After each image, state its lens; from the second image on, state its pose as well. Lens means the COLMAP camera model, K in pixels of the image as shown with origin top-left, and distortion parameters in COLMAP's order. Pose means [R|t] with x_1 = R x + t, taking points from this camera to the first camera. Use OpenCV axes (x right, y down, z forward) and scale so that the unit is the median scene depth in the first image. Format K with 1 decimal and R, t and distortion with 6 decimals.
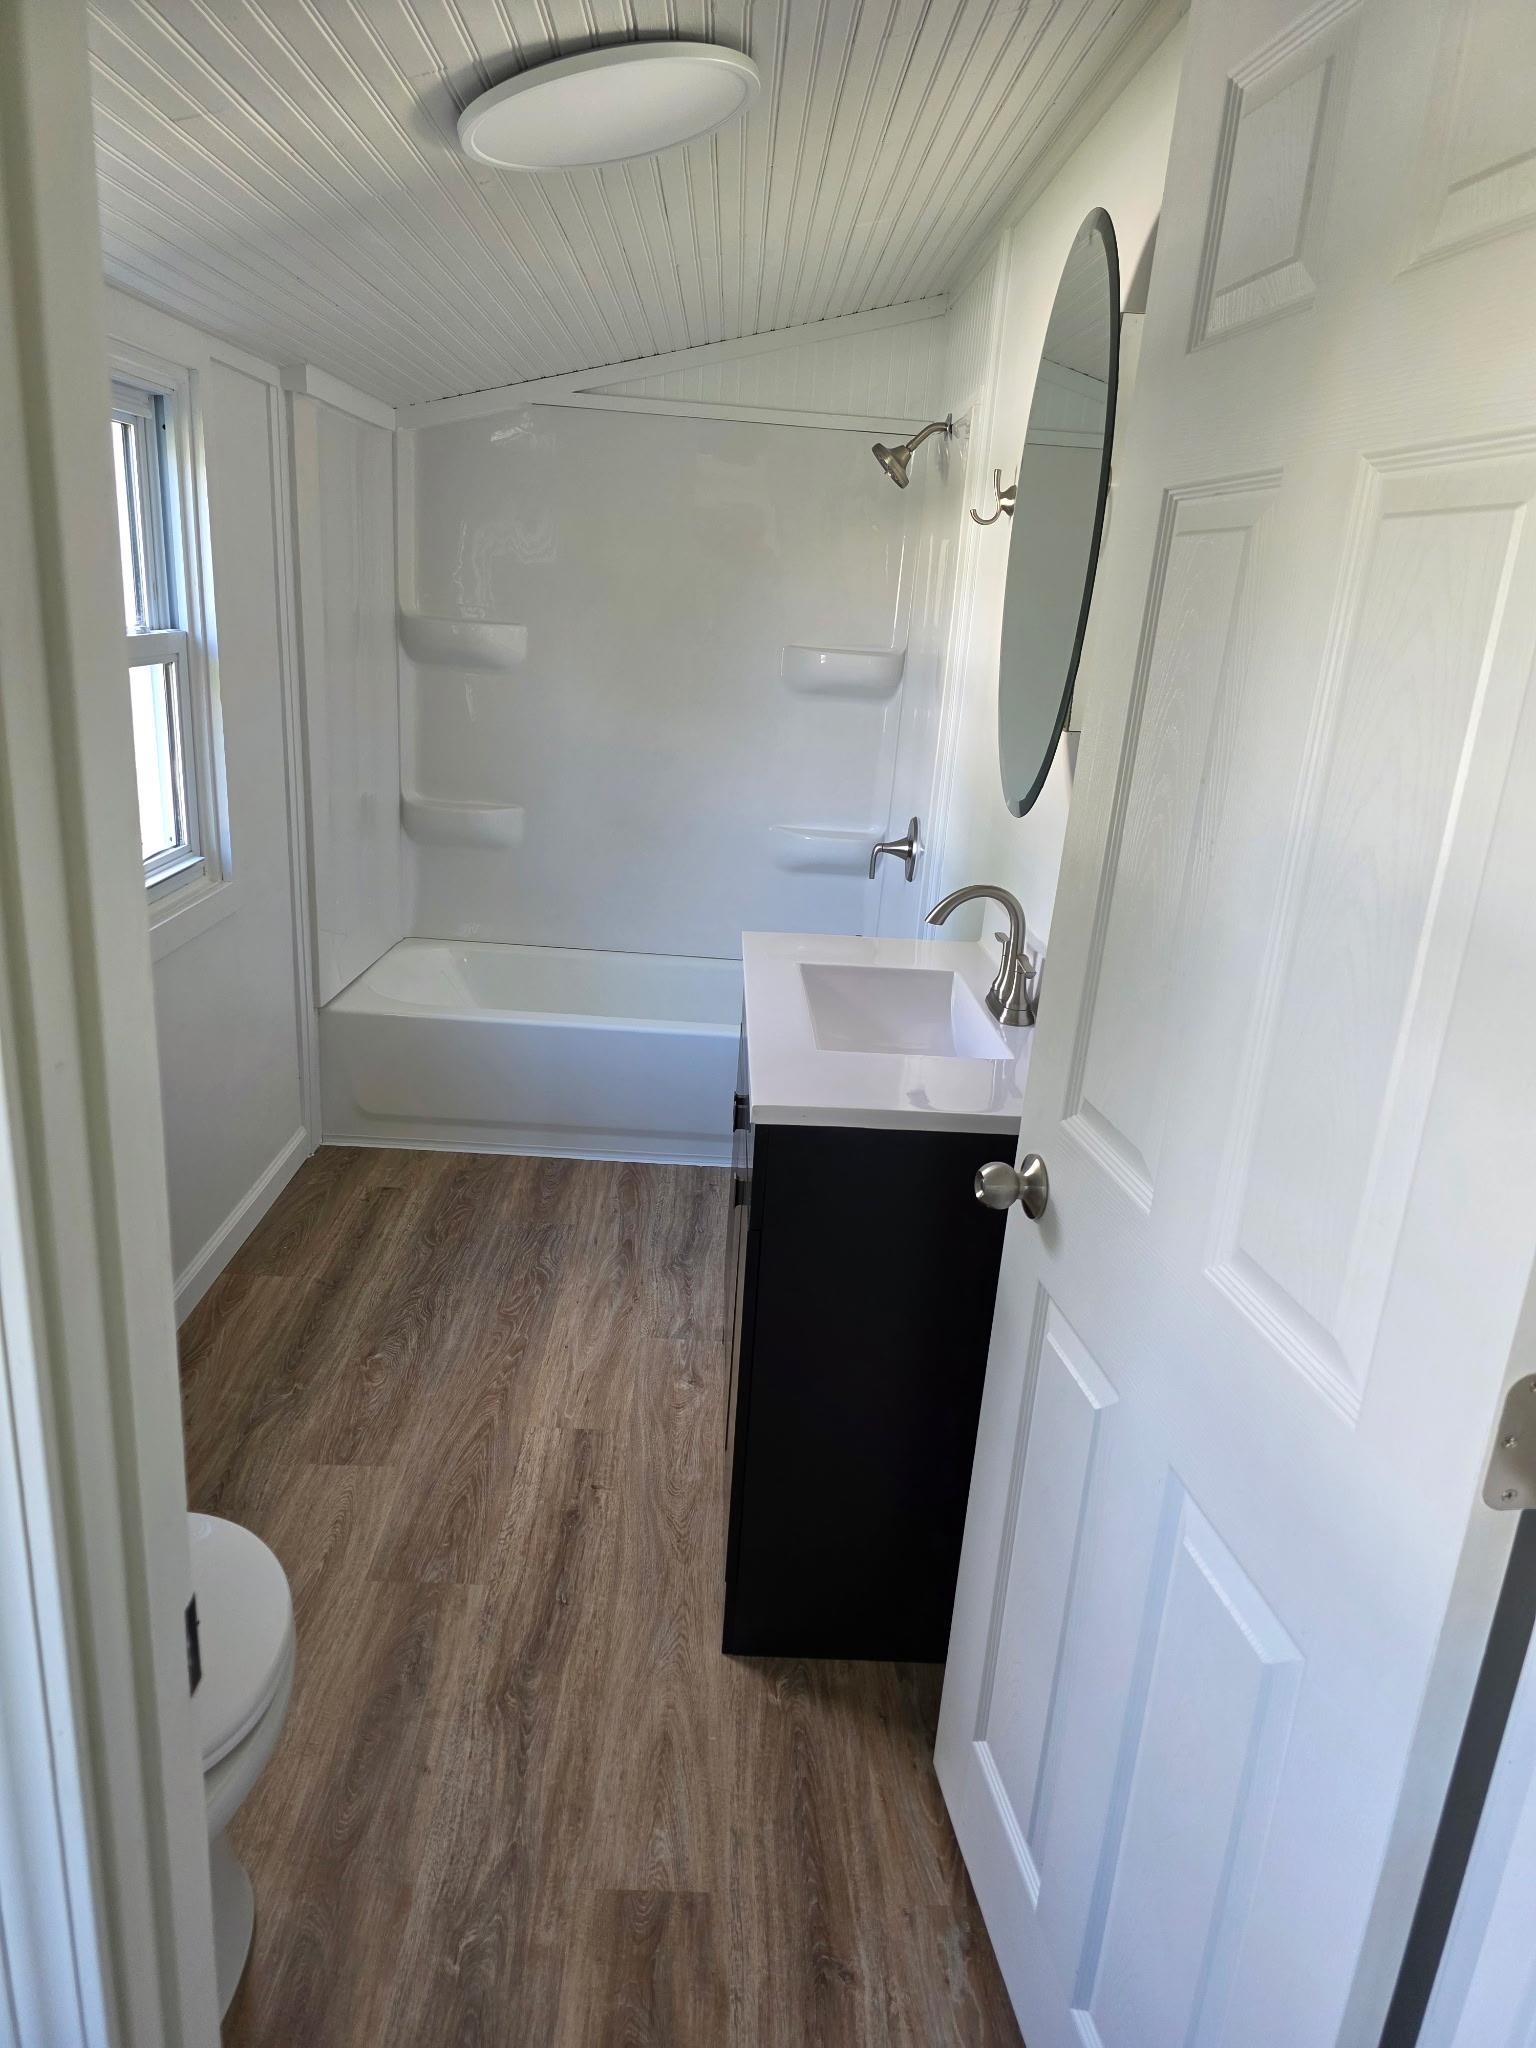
lens RADIAL K [[1378.3, 0, 789.7], [0, 1378.3, 1027.6], [0, 0, 1]] dist [0.043062, -0.044673]
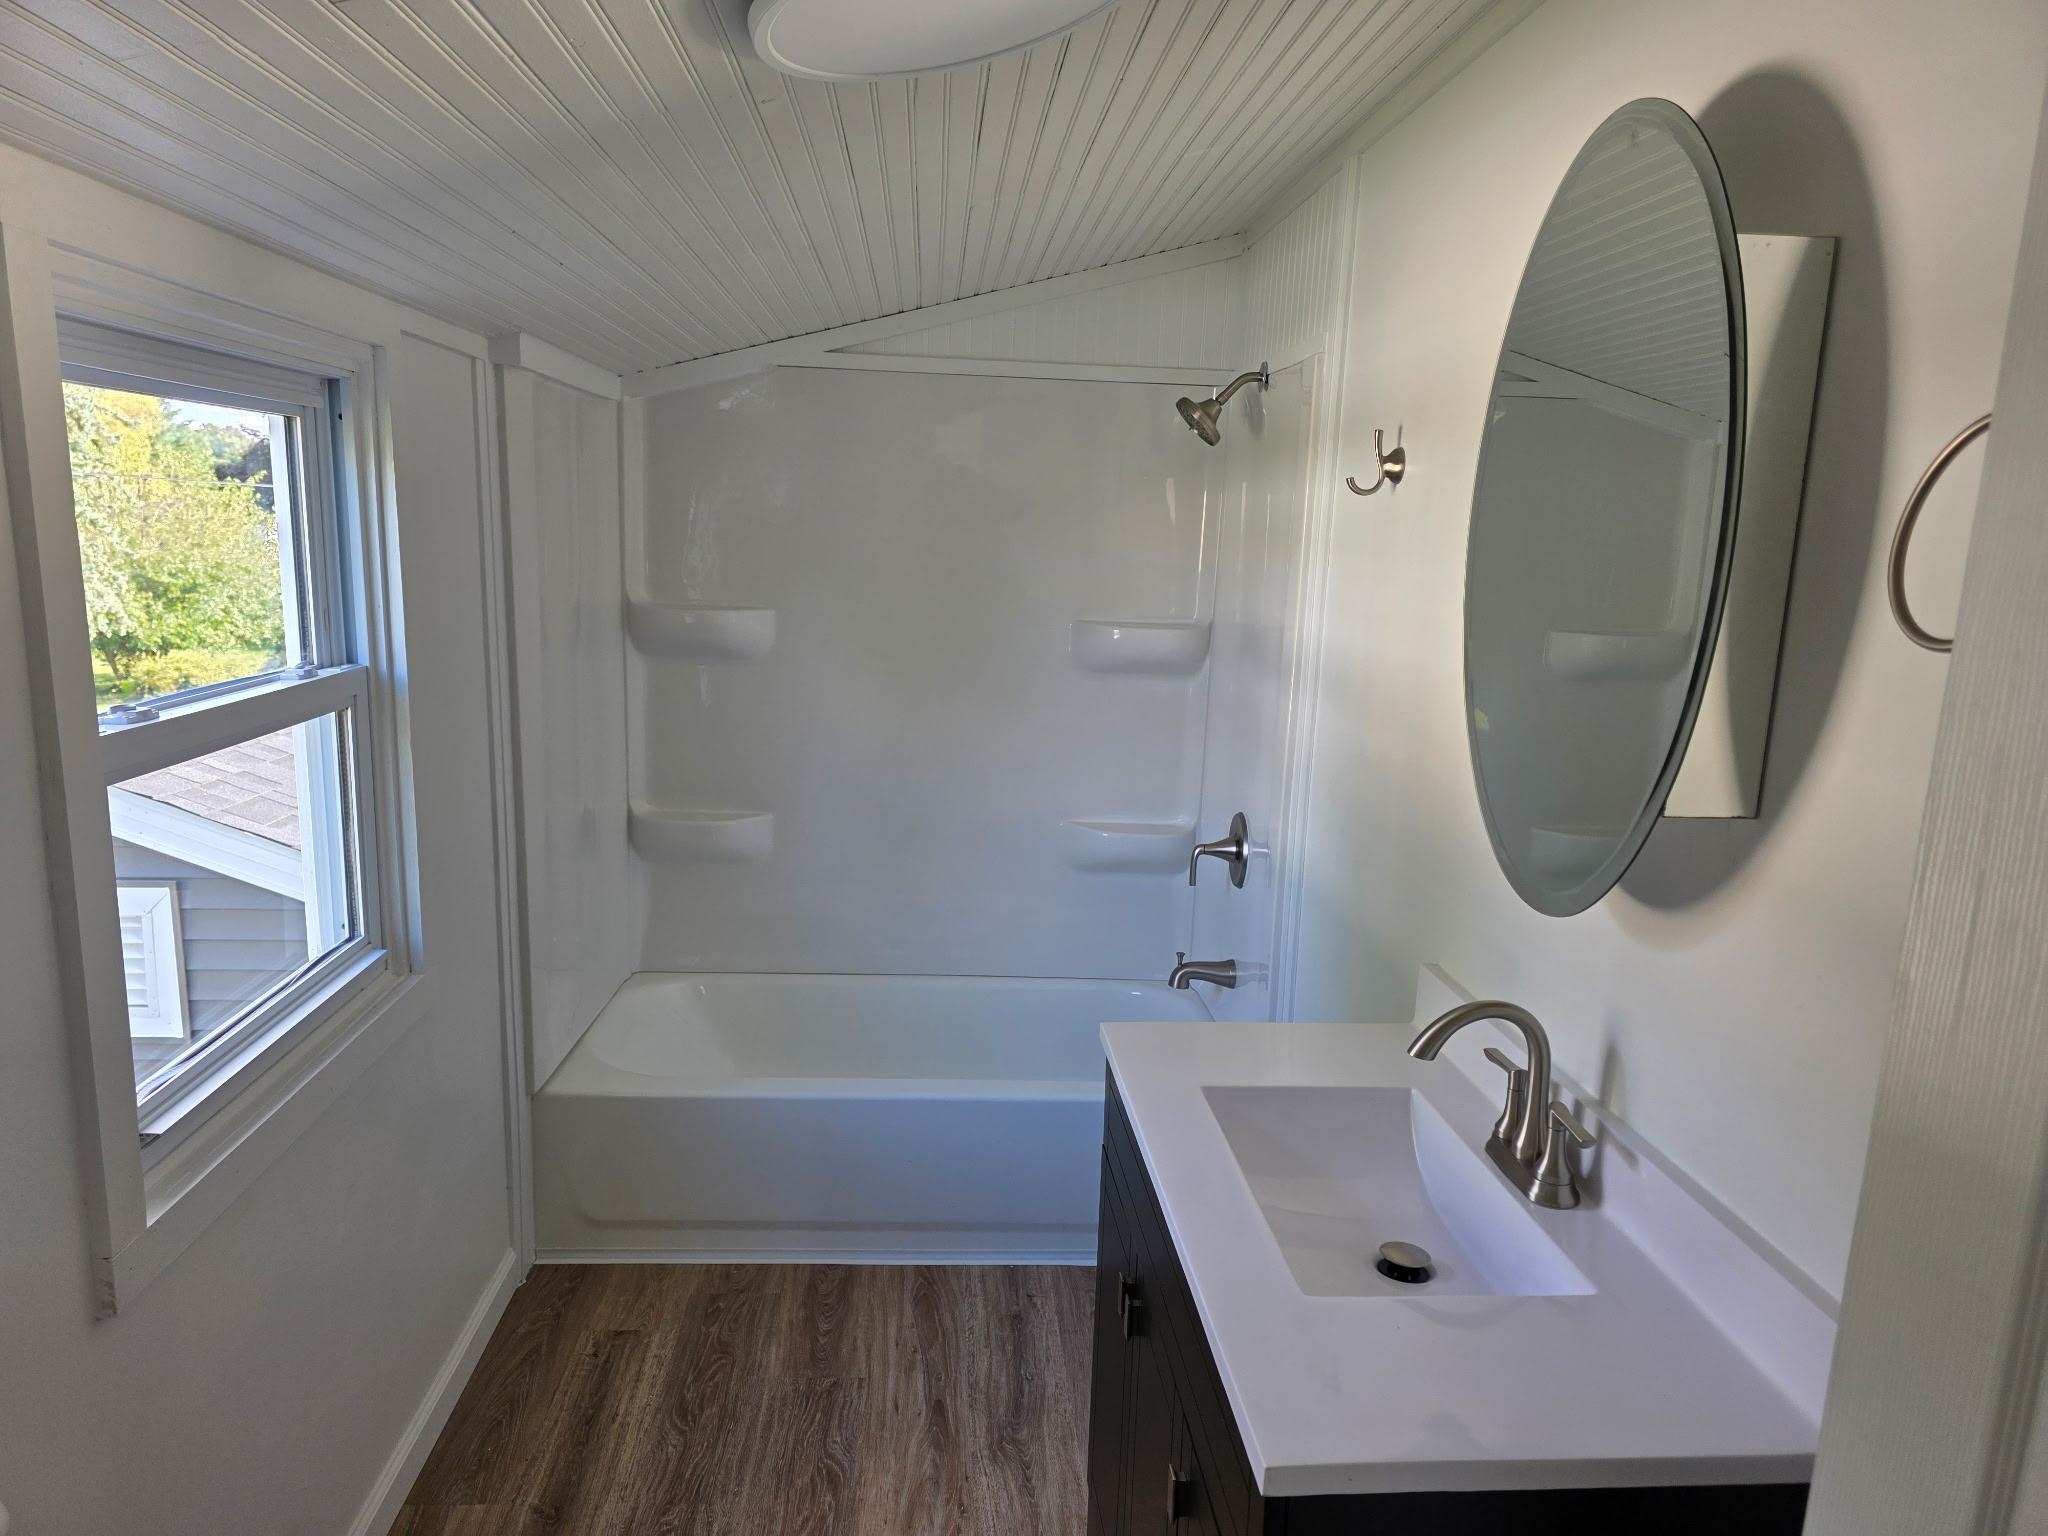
lens RADIAL K [[1378.3, 0, 1030.2], [0, 1378.3, 771.9], [0, 0, 1]] dist [0.043062, -0.044673]
pose [[0.998735, -0.041844, 0.027888, -0.073533], [0.044953, 0.991488, -0.122192, -0.096775], [-0.022537, 0.123291, 0.992115, 0.191472]]
